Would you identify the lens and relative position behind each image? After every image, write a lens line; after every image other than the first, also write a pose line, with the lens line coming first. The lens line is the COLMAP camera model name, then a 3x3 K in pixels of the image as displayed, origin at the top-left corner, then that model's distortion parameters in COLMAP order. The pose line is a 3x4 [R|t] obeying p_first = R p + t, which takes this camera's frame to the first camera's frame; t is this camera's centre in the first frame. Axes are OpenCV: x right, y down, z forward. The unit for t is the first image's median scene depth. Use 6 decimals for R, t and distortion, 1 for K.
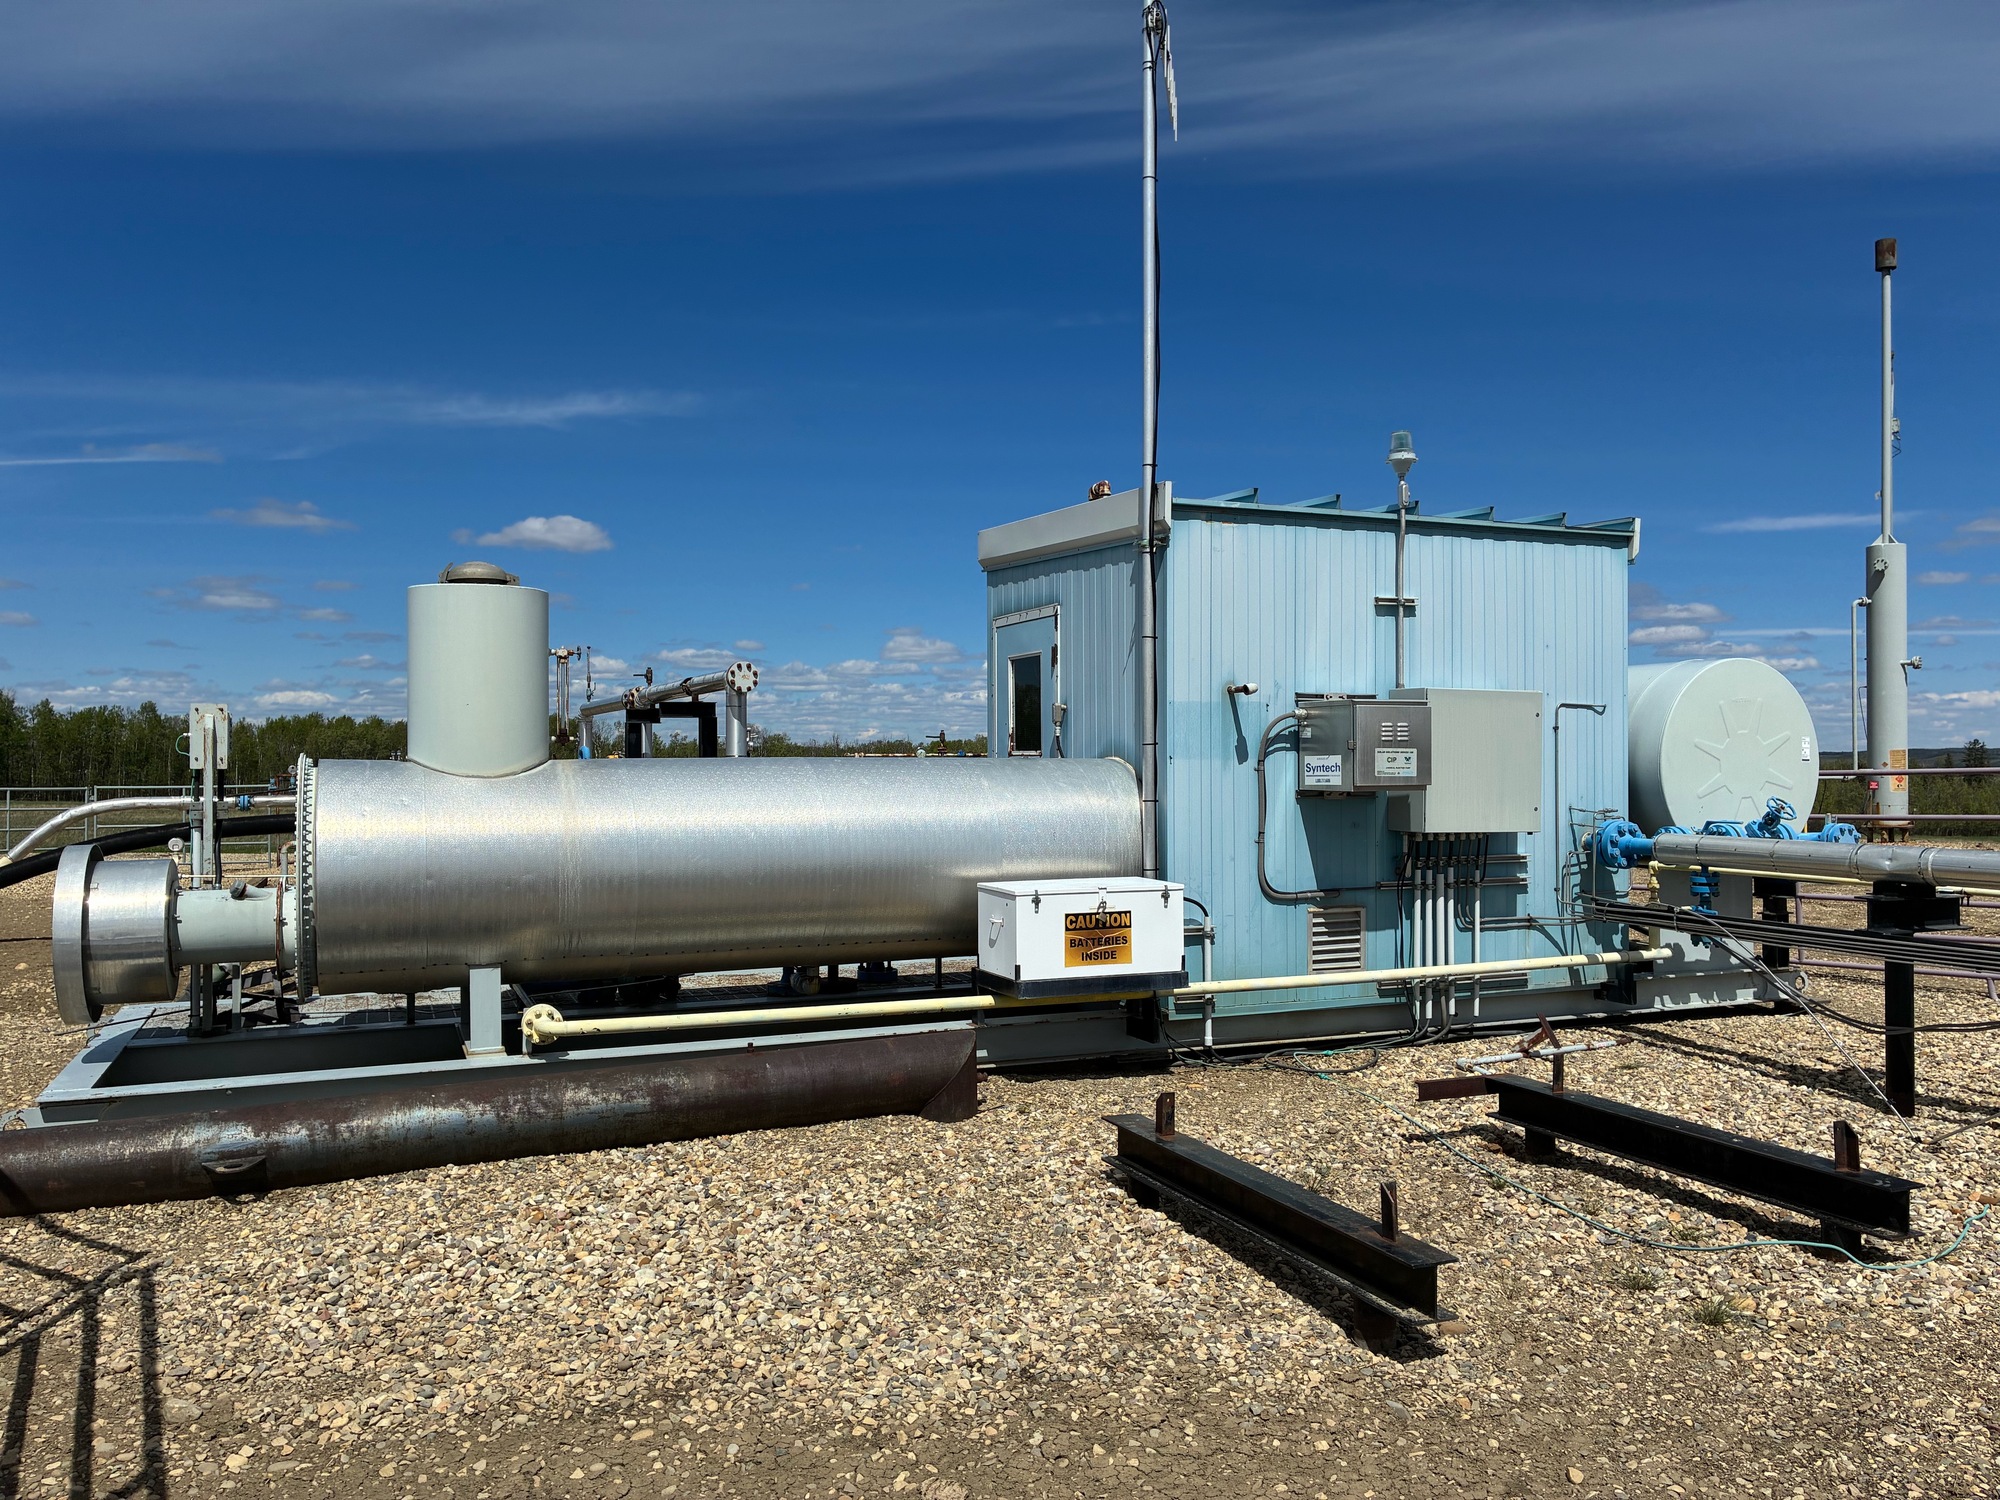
lens RADIAL K [[1541.2, 0, 998.7], [0, 1541.2, 752.1], [0, 0, 1]] dist [0.048646, -0.061305]
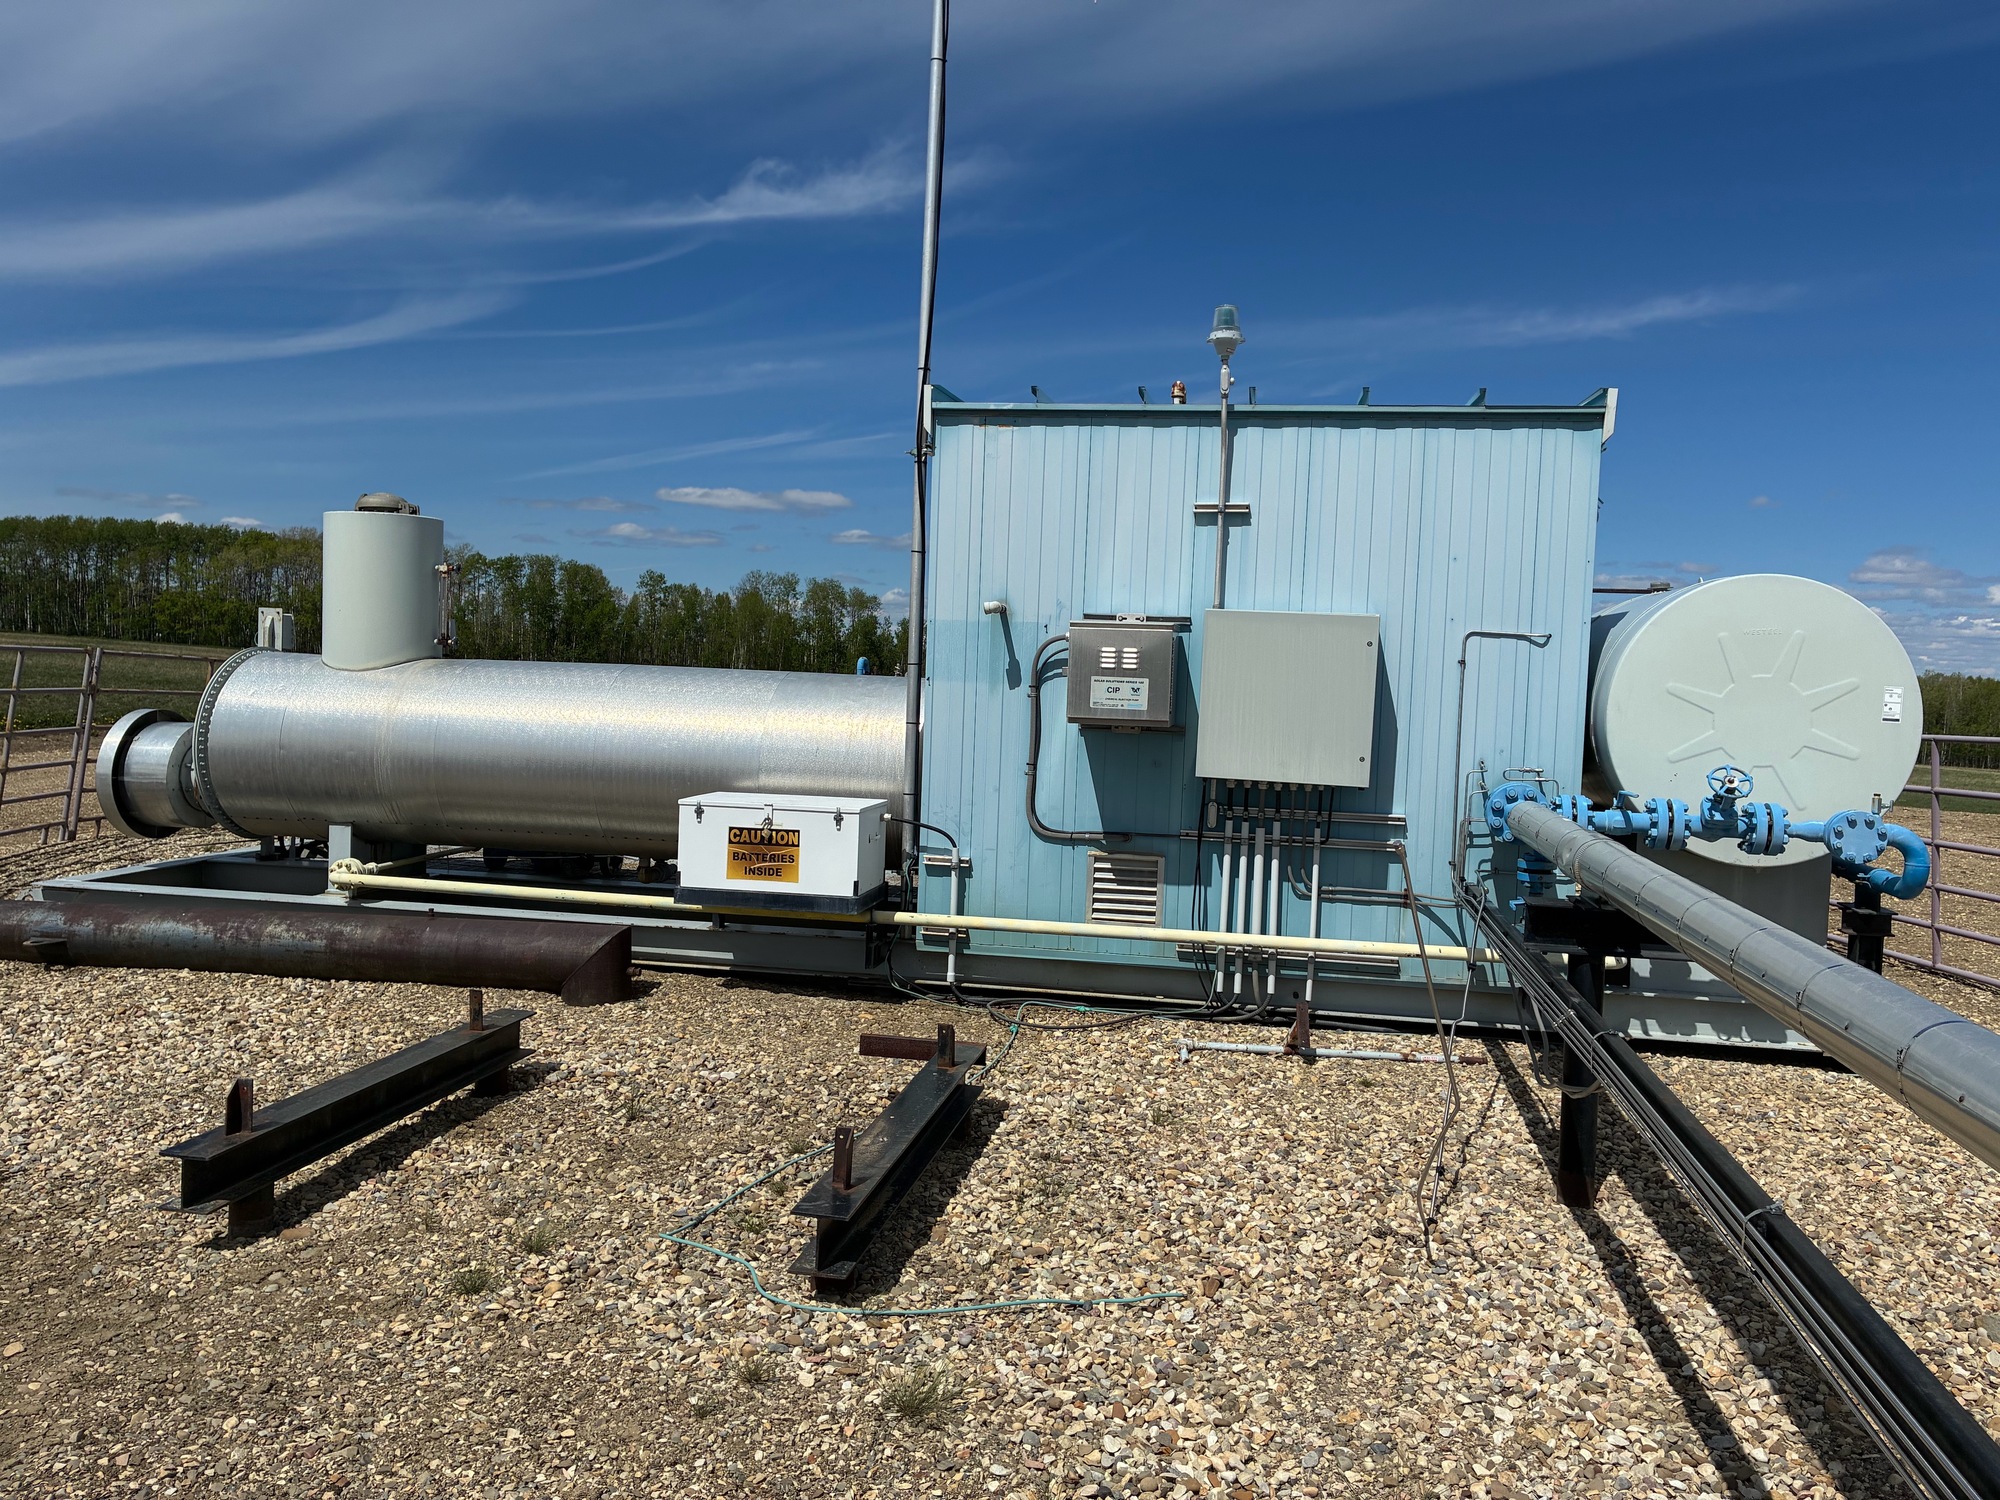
lens RADIAL K [[1541.2, 0, 1006.1], [0, 1541.2, 747.8], [0, 0, 1]] dist [0.048646, -0.061305]
pose [[0.832625, 0.062624, -0.550285, 0.657292], [-0.033985, 0.997491, 0.062096, -0.014309], [0.552794, -0.033001, 0.832664, 0.221707]]
